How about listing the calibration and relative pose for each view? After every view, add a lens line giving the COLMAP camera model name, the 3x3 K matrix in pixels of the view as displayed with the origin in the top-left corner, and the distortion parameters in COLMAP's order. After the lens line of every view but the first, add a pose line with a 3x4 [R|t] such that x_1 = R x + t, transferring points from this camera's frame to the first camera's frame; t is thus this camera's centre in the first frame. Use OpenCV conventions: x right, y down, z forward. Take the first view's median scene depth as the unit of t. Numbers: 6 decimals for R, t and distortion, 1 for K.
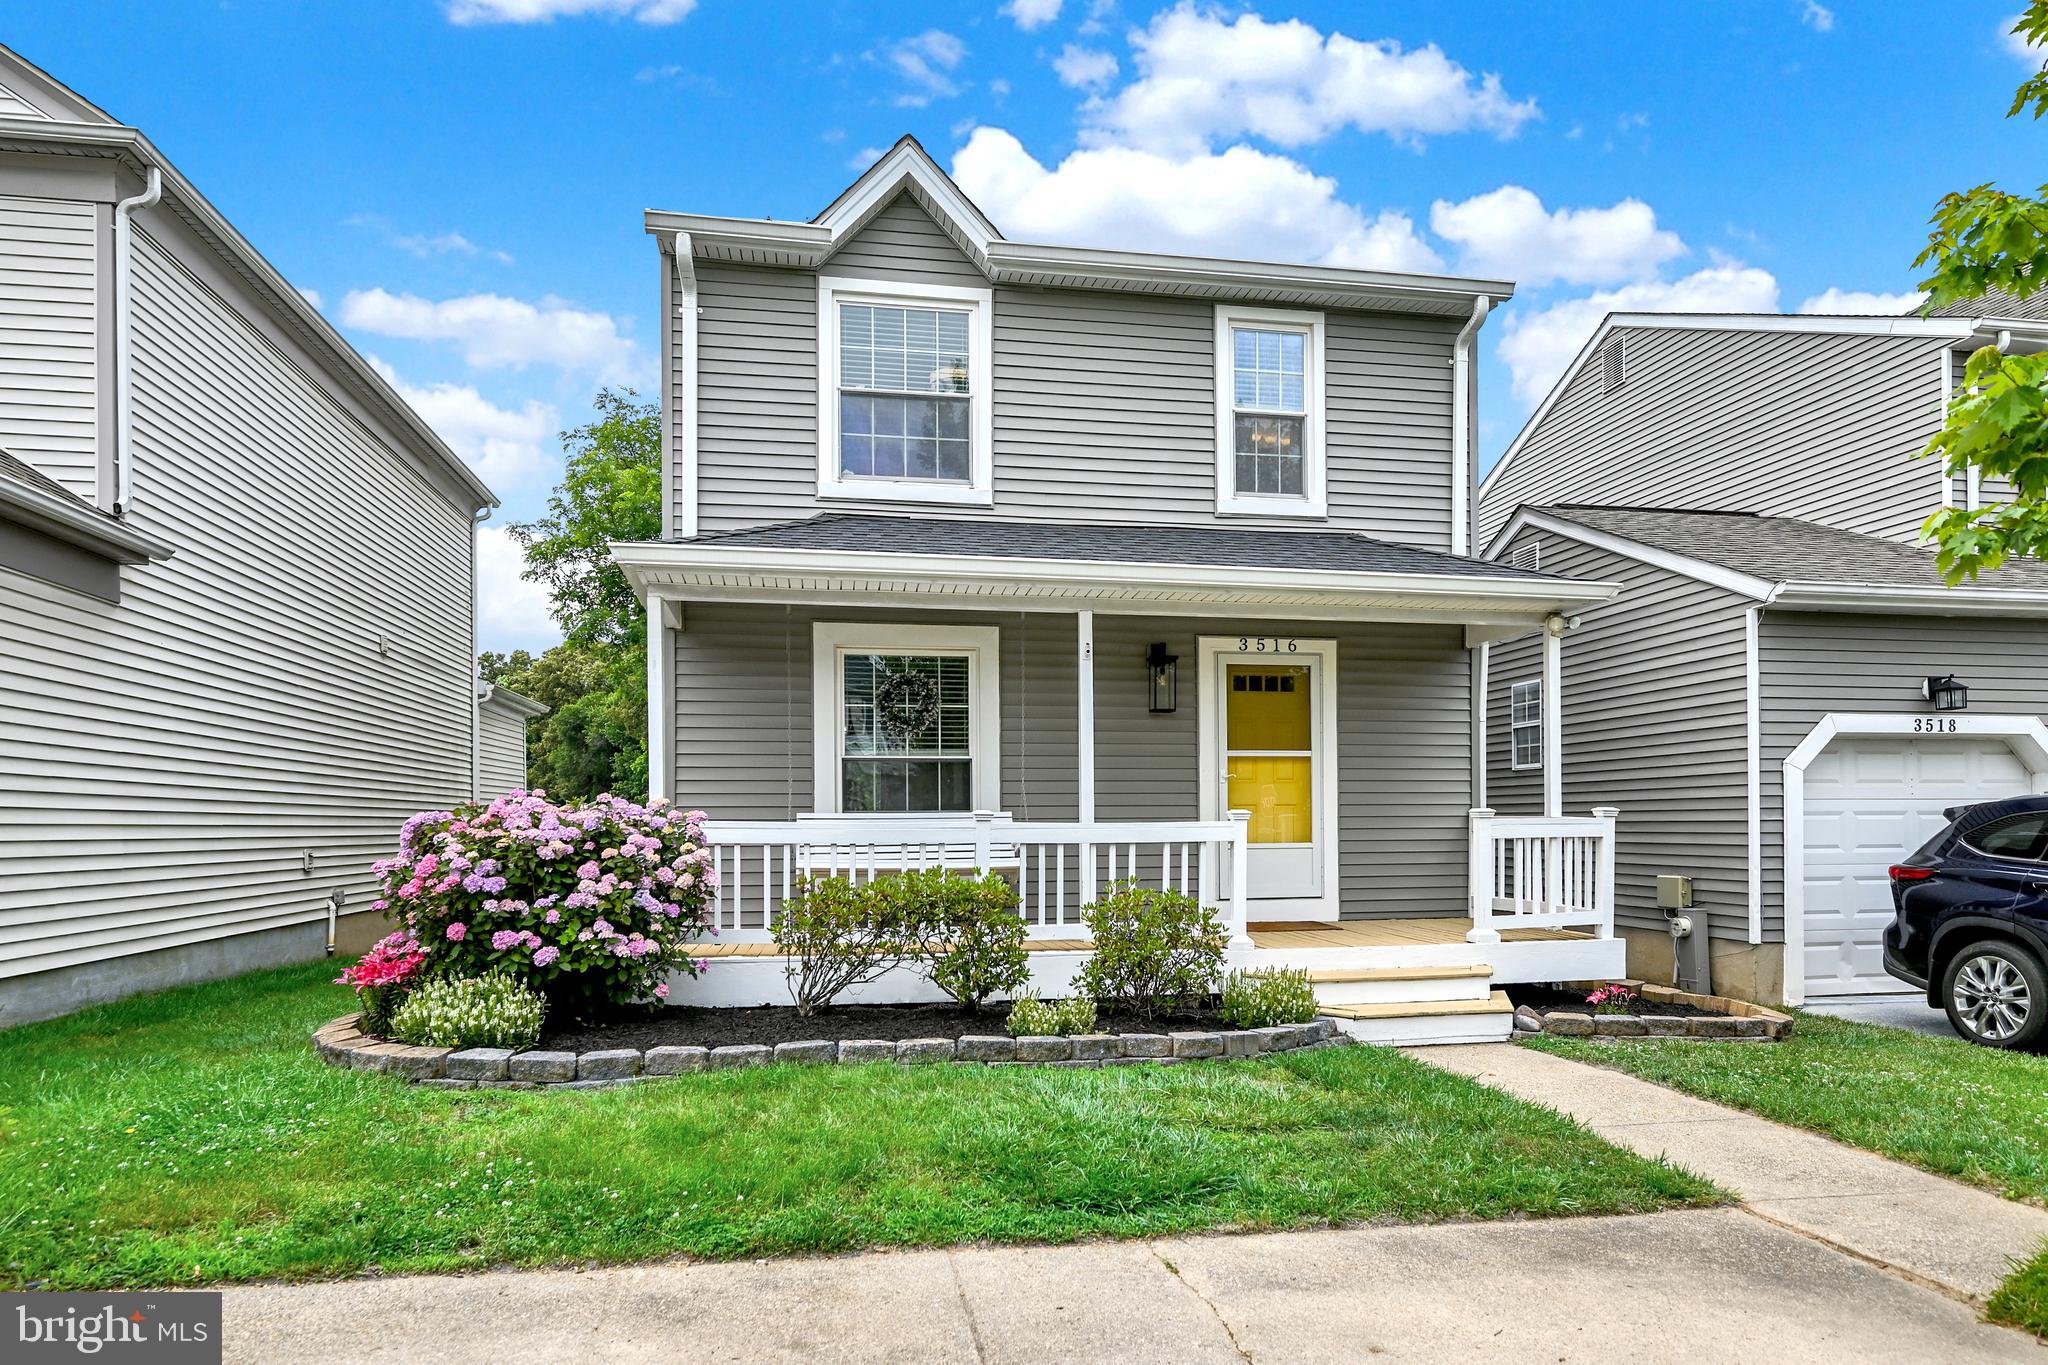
lens RADIAL K [[1165.2, 0, 1025.4], [0, 1165.2, 680.1], [0, 0, 1]] dist [-0.001028, -0.001253]
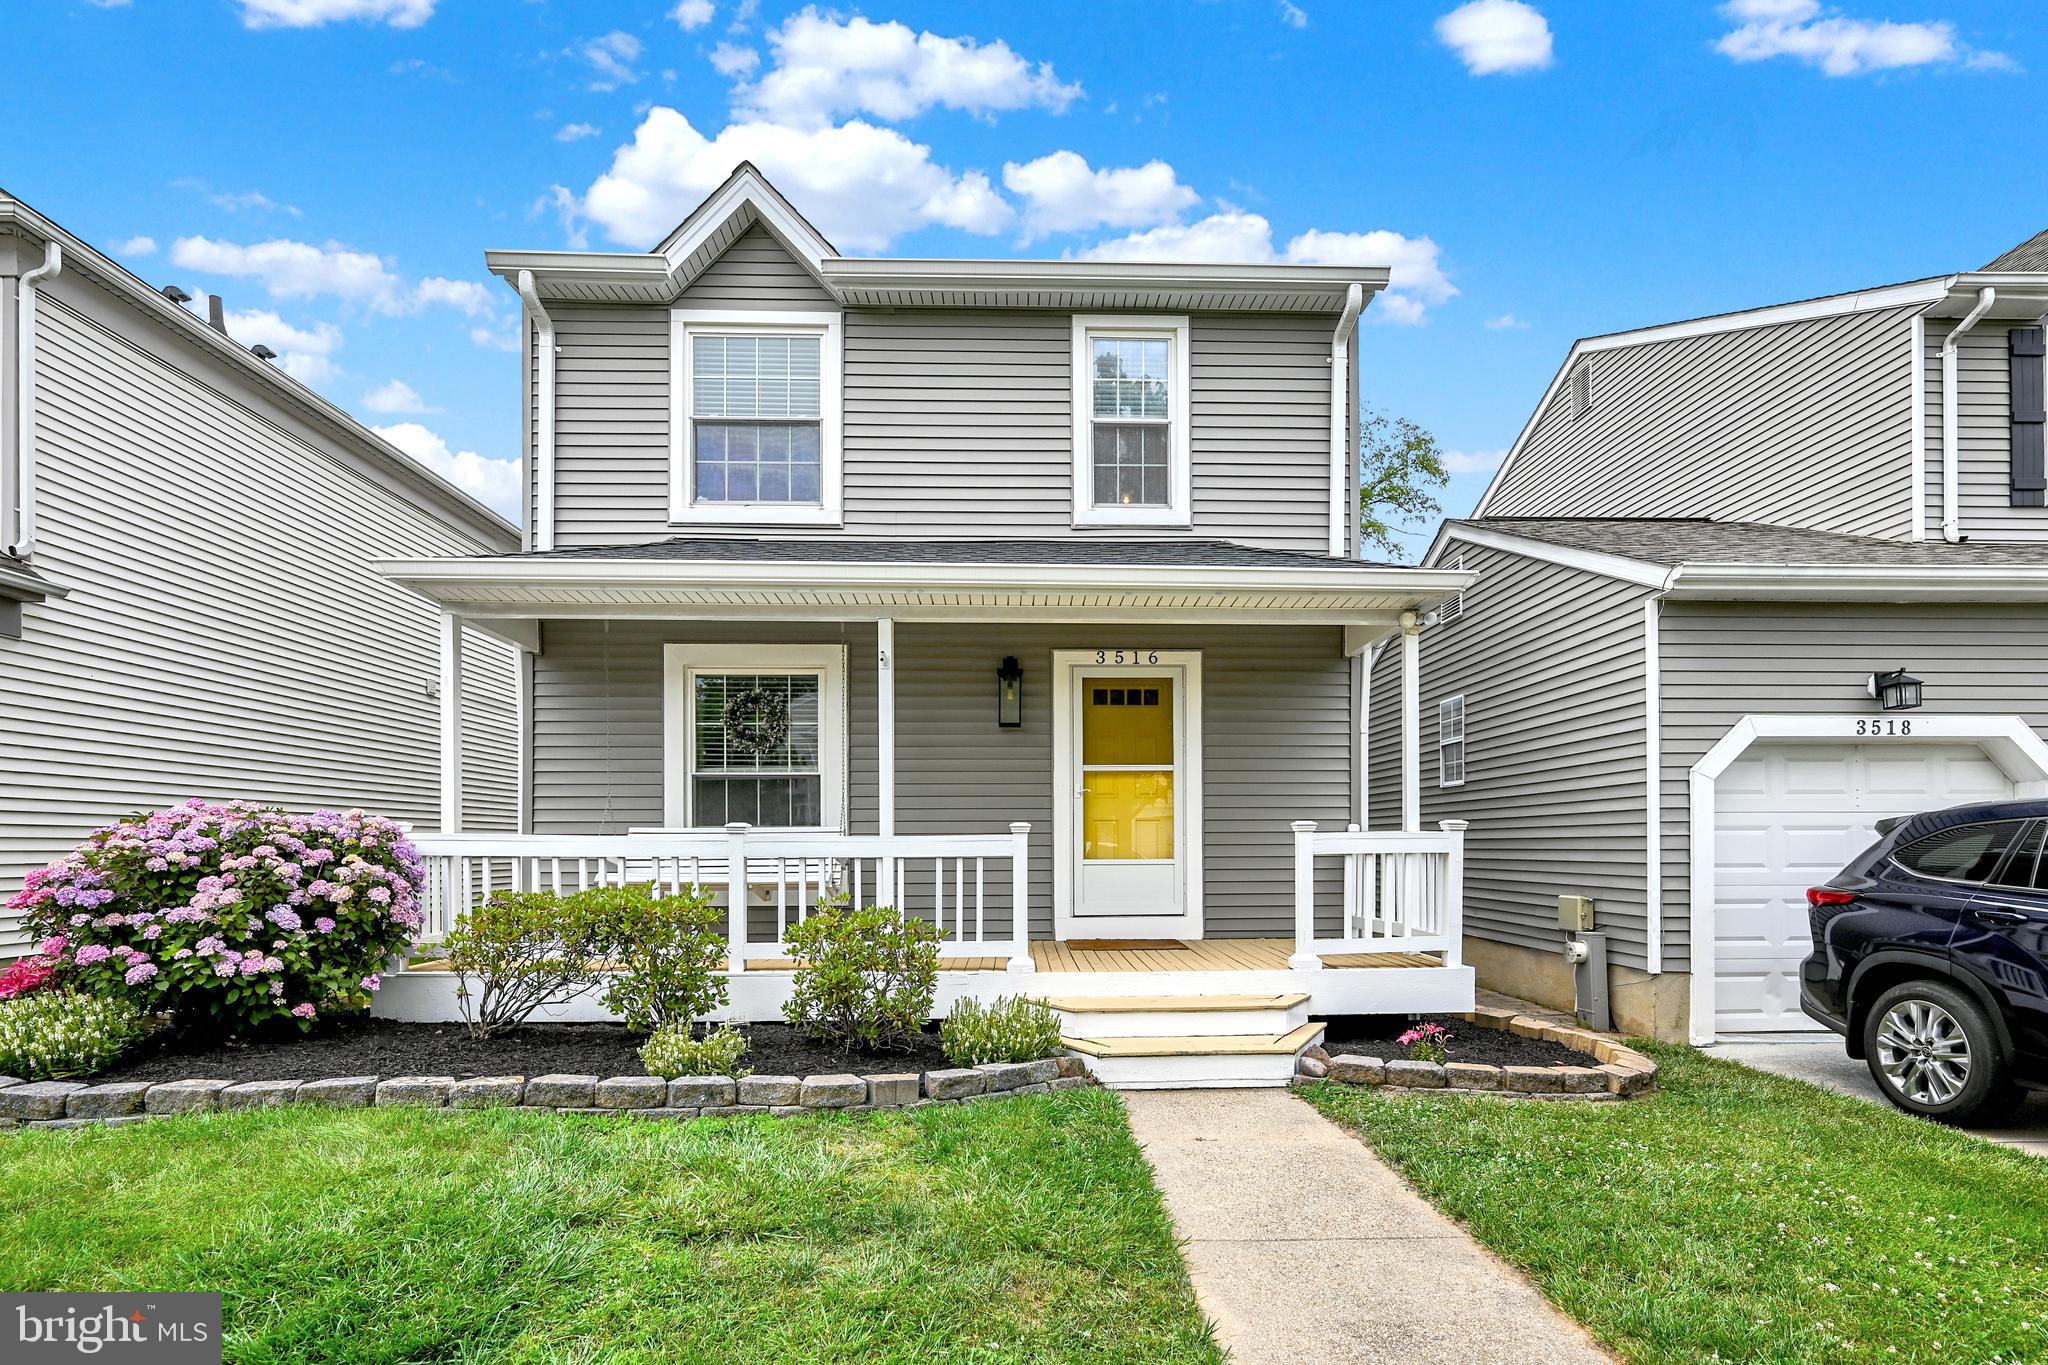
lens RADIAL K [[1006.8, 0, 921.7], [0, 1006.8, 729.9], [0, 0, 1]] dist [-0.002099, -0.000150]
pose [[0.989926, -0.014069, -0.140884, 0.174619], [0.015614, 0.999829, 0.009864, 0.022261], [0.140721, -0.011964, 0.989977, 0.152796]]
